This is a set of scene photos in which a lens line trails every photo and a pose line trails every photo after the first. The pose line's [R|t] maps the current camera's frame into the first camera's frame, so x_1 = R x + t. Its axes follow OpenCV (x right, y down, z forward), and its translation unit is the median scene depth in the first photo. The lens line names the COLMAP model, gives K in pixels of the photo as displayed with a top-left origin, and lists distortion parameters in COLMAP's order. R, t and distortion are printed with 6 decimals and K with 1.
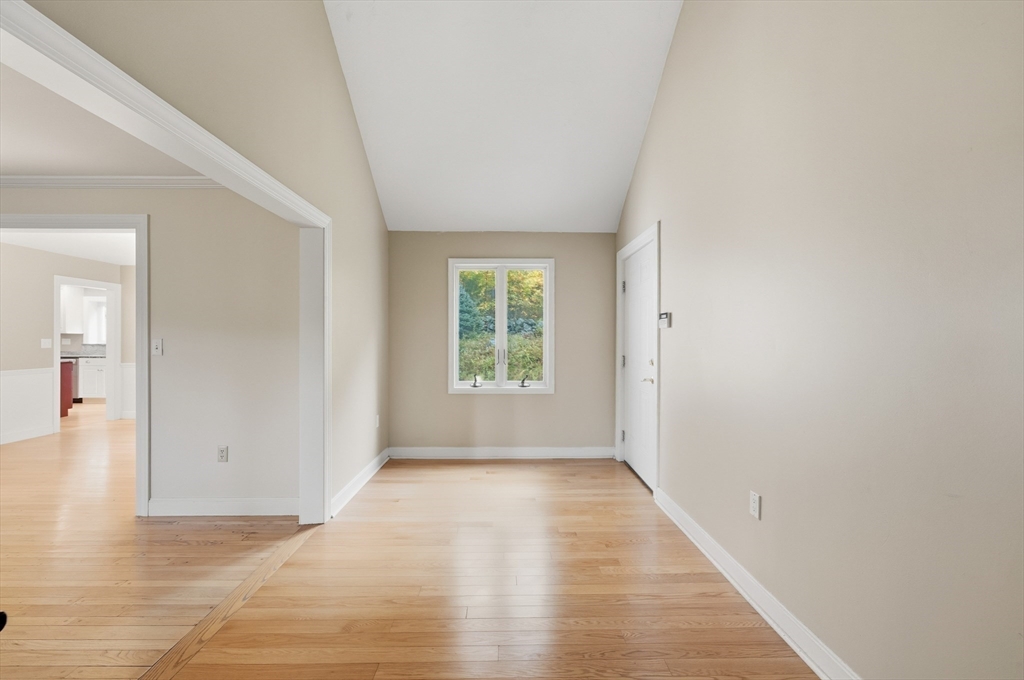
lens RADIAL K [[416.4, 0, 512.0], [0, 416.4, 340.0], [0, 0, 1]] dist [0.002084, 0.000123]
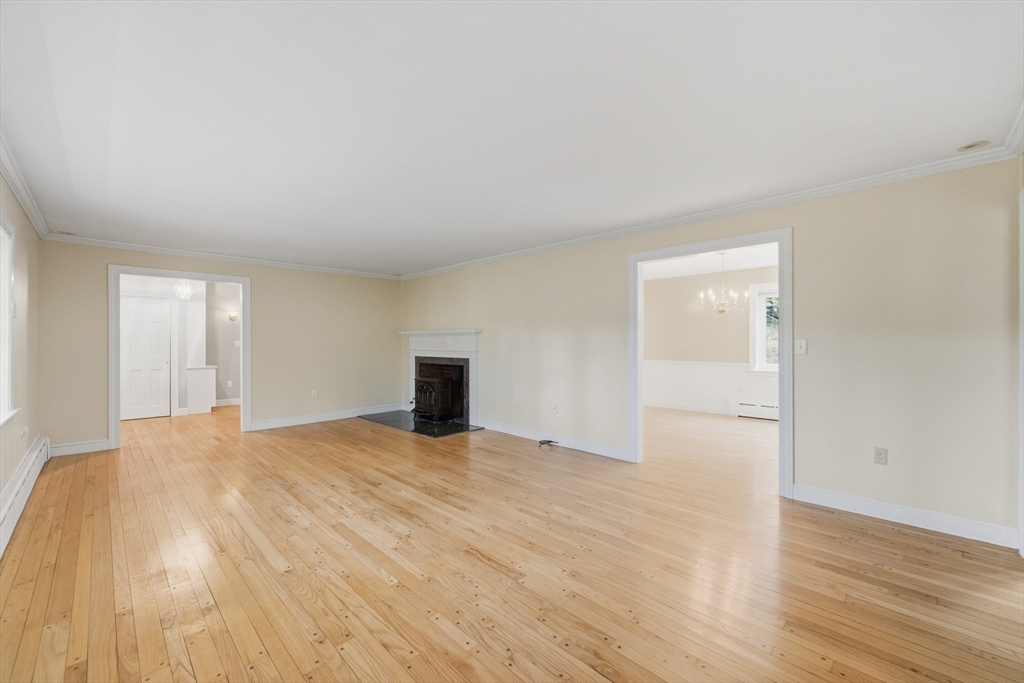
lens RADIAL K [[411.1, 0, 495.1], [0, 411.1, 340.4], [0, 0, 1]] dist [-0.015040, 0.000348]
pose [[0.683136, -0.004464, -0.730277, -0.515786], [0.001929, 0.999989, -0.004307, 0.004170], [0.730288, 0.001533, 0.683137, -0.258137]]
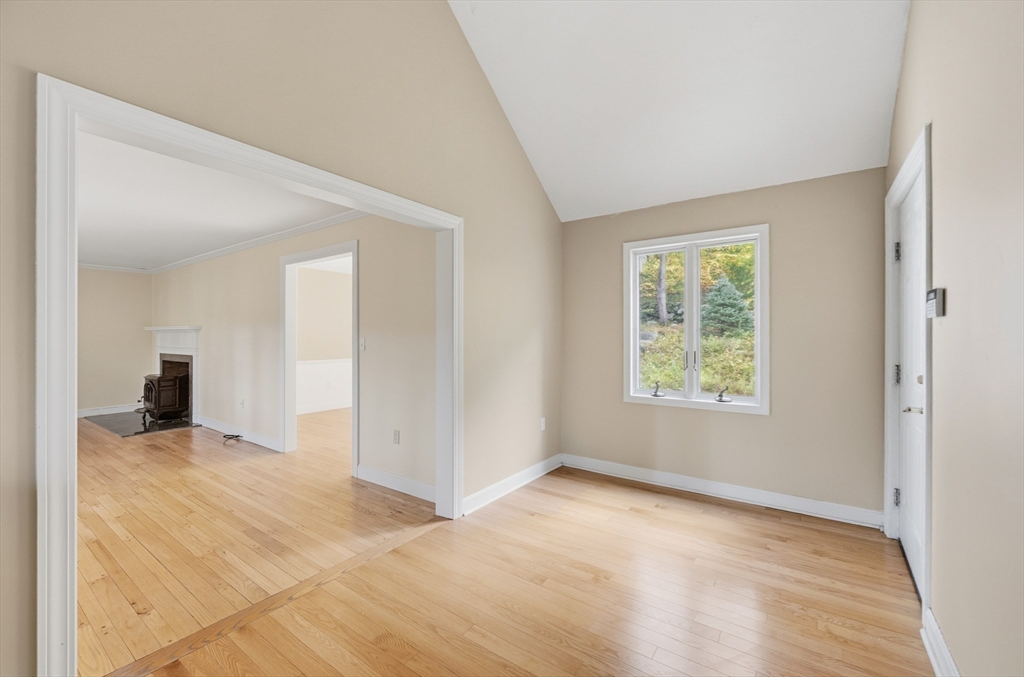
lens RADIAL K [[423.2, 0, 511.2], [0, 423.2, 335.6], [0, 0, 1]] dist [-0.000131, -0.000085]
pose [[0.801943, -0.003064, -0.597392, 0.223662], [-0.000833, 0.999980, -0.006248, -0.001305], [0.597400, 0.005509, 0.801925, 0.204935]]
